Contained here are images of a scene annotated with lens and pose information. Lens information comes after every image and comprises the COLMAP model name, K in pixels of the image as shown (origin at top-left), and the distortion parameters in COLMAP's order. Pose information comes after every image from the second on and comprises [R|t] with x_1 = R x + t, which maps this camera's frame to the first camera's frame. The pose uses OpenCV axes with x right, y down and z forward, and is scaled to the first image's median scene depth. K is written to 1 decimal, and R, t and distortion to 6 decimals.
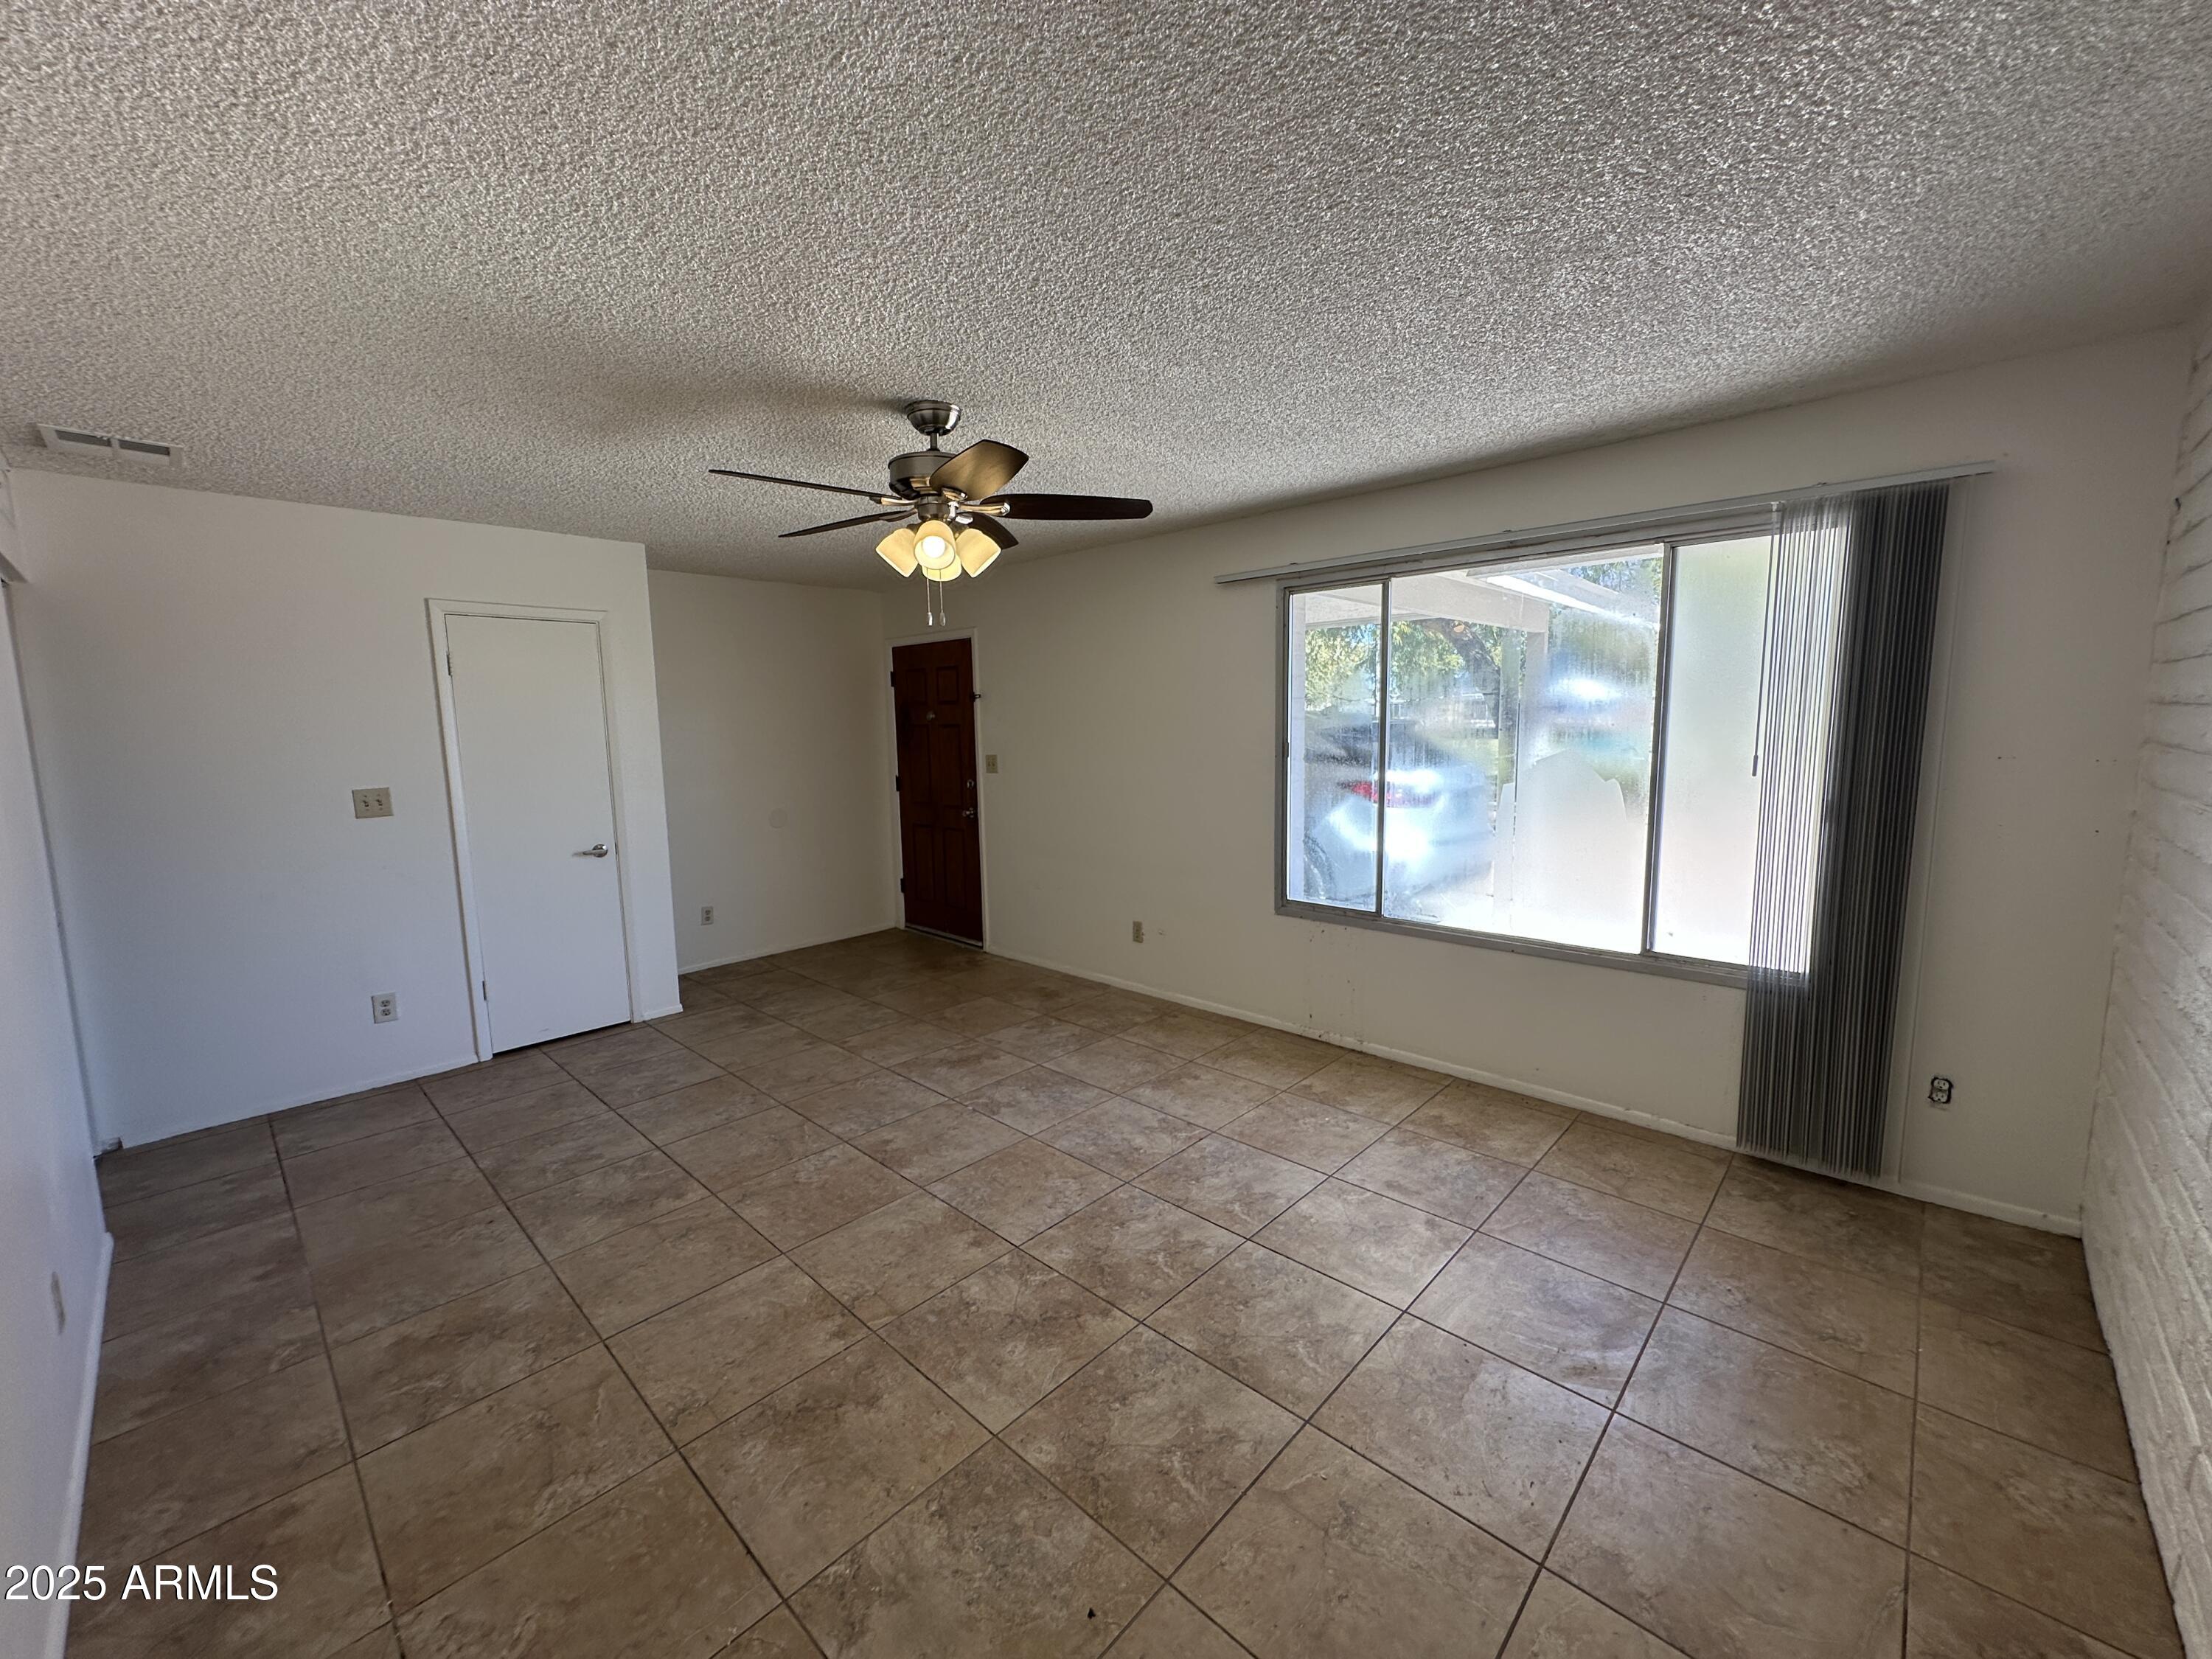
lens RADIAL K [[879.1, 0, 1106.1], [0, 879.1, 826.3], [0, 0, 1]] dist [-0.001454, 0.000735]
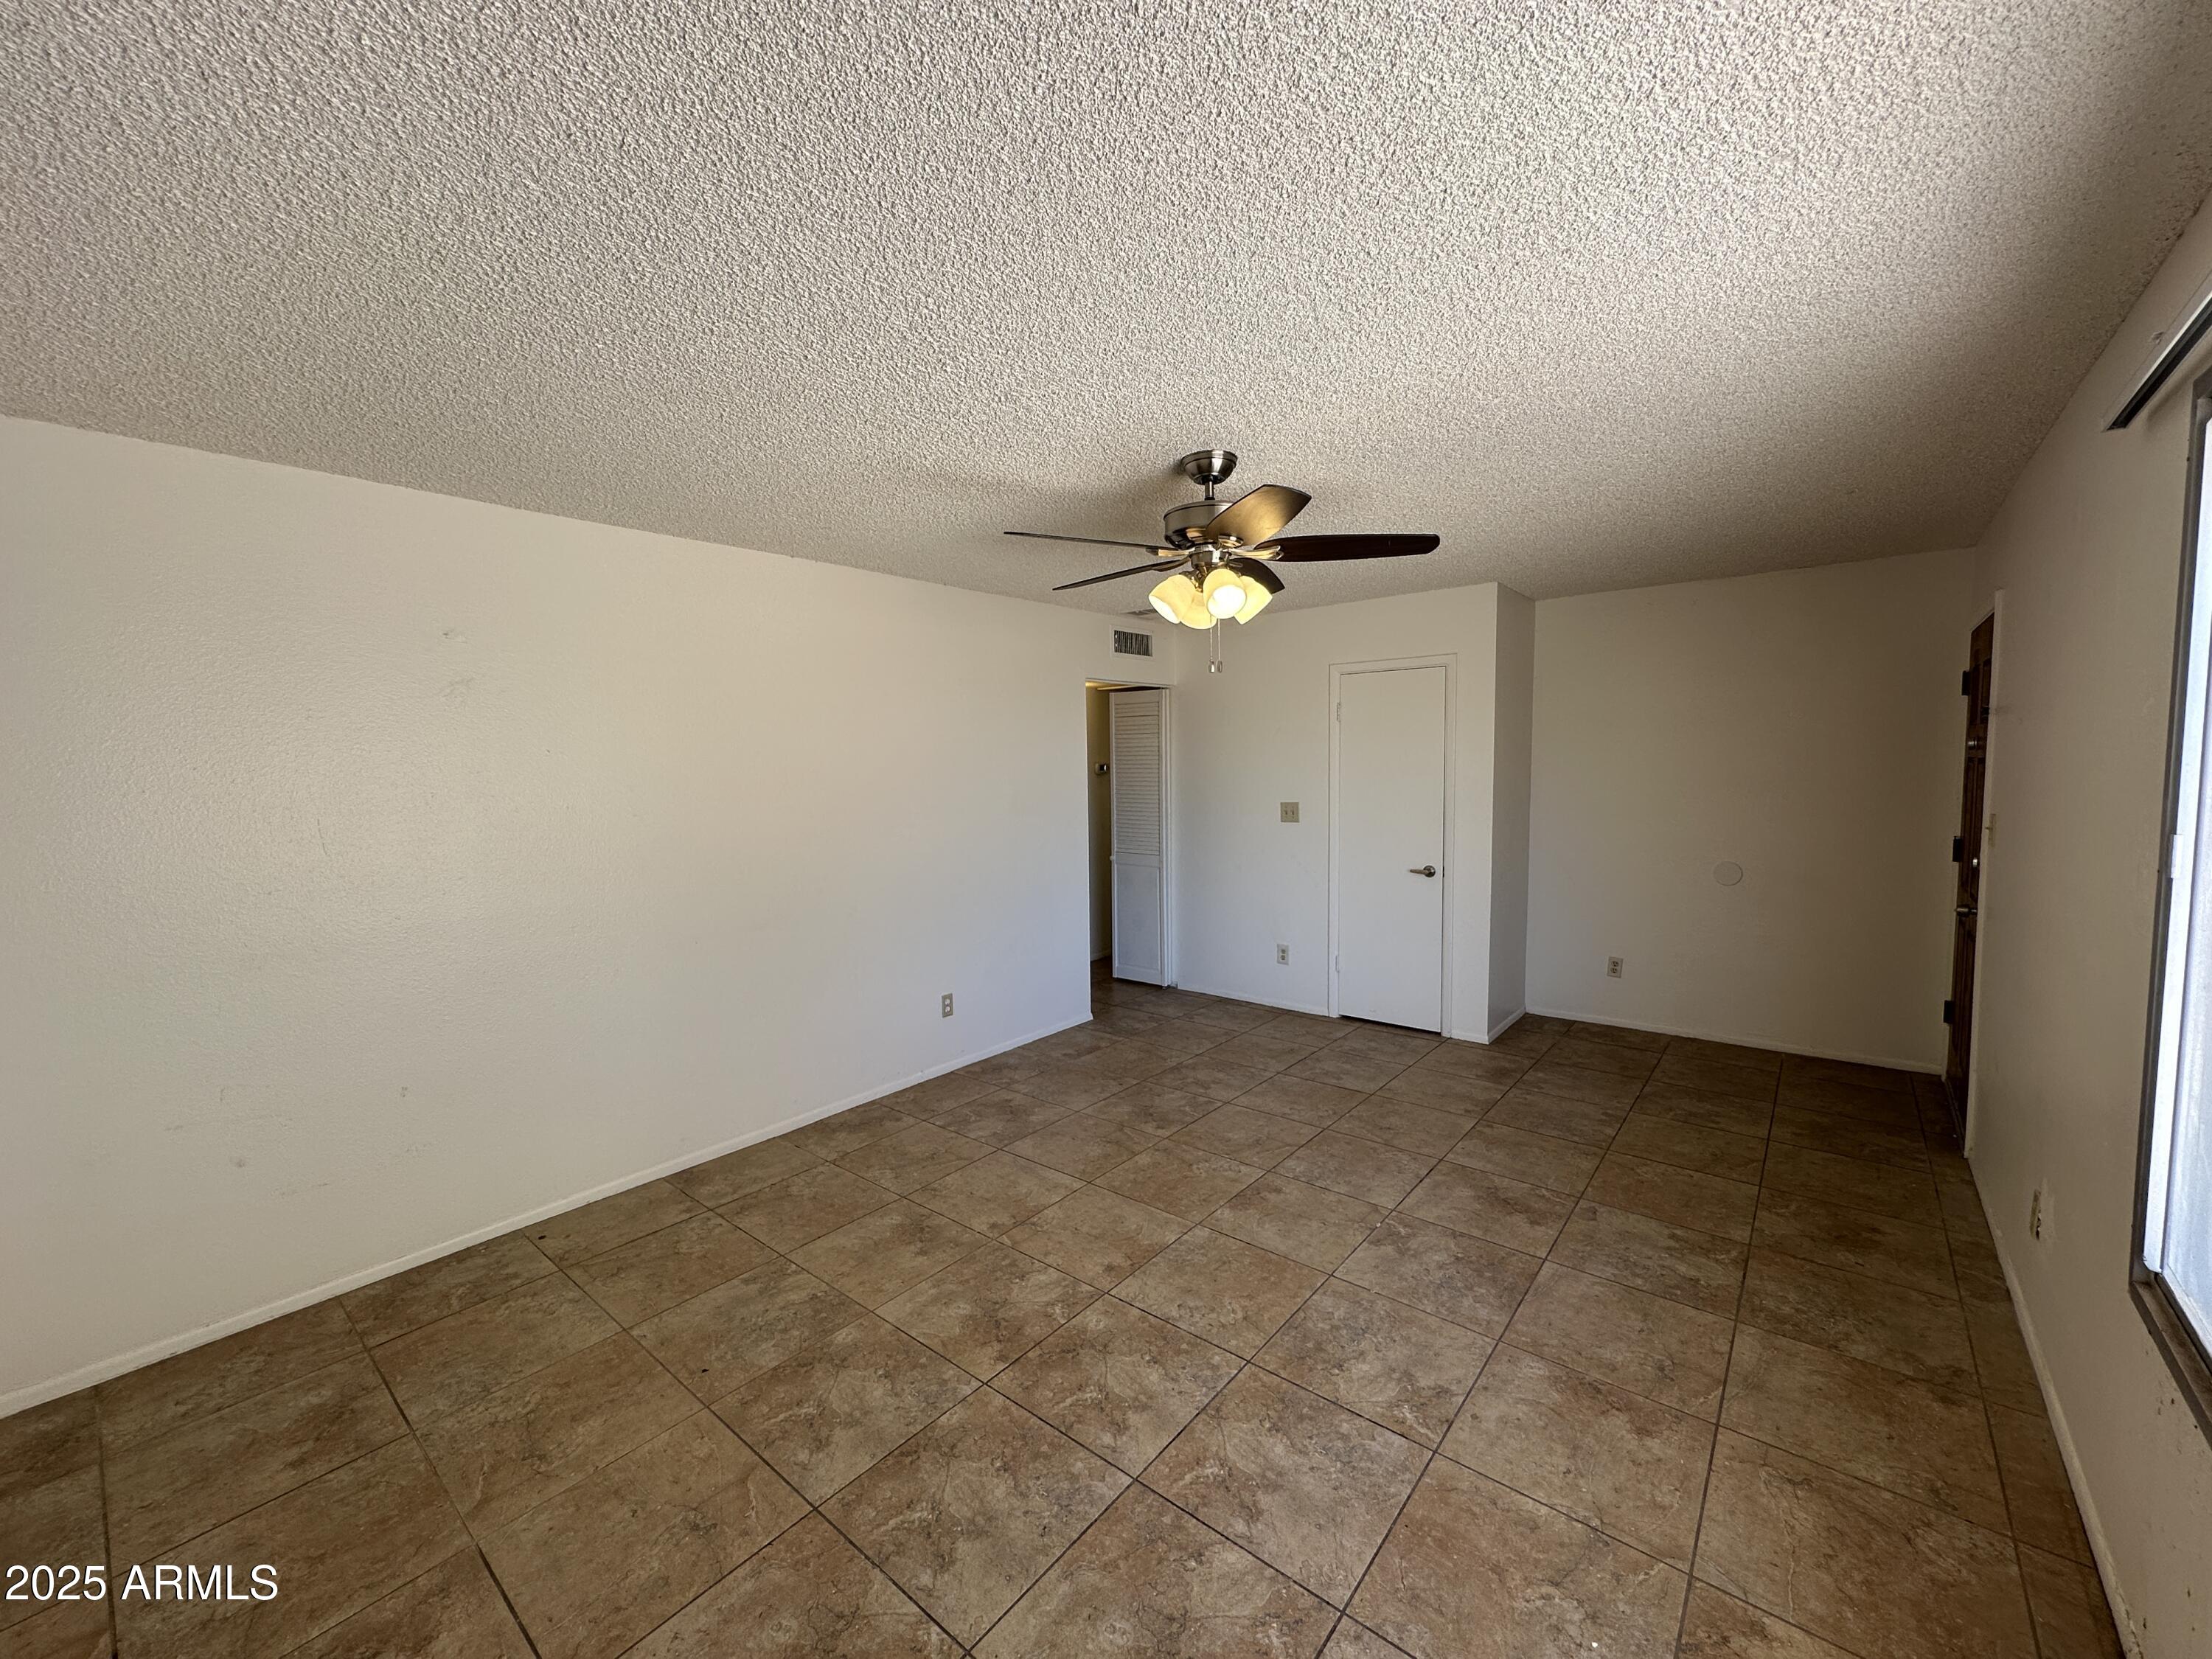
lens RADIAL K [[879.1, 0, 1101.1], [0, 879.1, 821.6], [0, 0, 1]] dist [-0.001454, 0.000735]
pose [[0.061932, 0.084585, -0.994490, 0.636638], [-0.103634, 0.991562, 0.077882, -0.099613], [0.992686, 0.098239, 0.070175, 0.650168]]
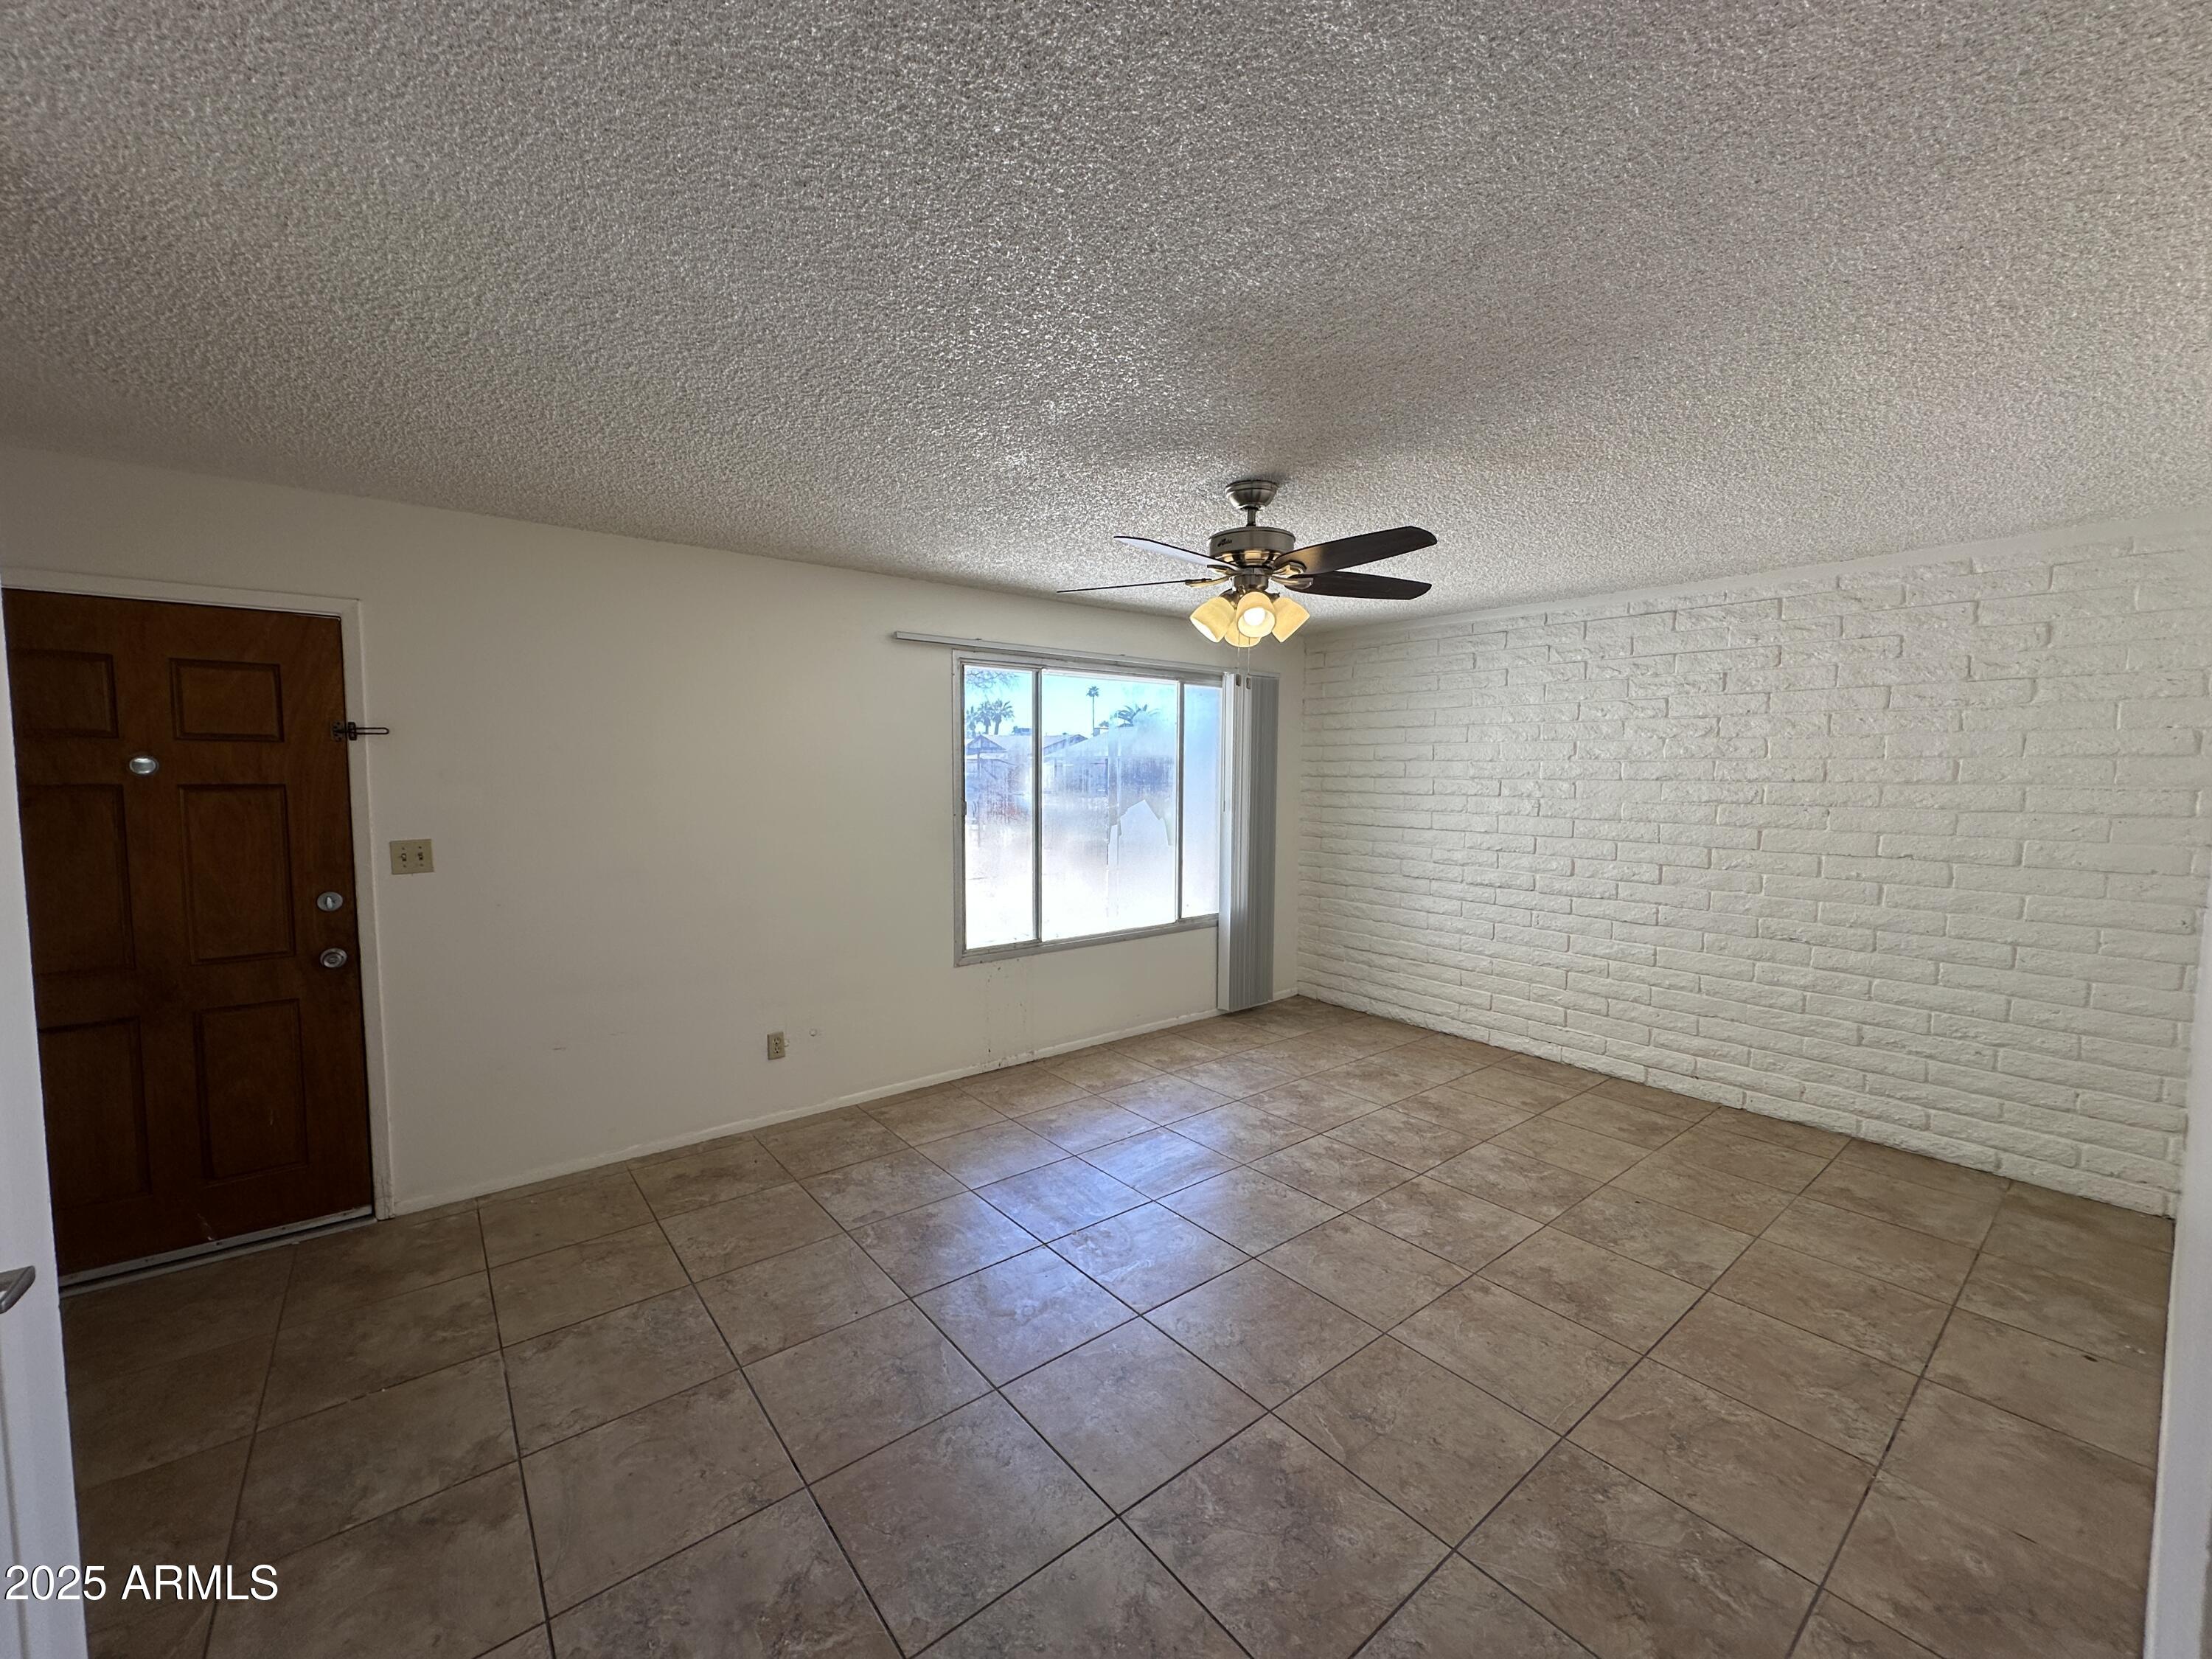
lens RADIAL K [[879.1, 0, 1100.2], [0, 879.1, 834.0], [0, 0, 1]] dist [-0.001454, 0.000735]
pose [[0.140436, -0.053417, 0.988648, -0.983693], [0.115544, 0.992605, 0.037218, -0.091668], [-0.983325, 0.109006, 0.145570, 0.821155]]
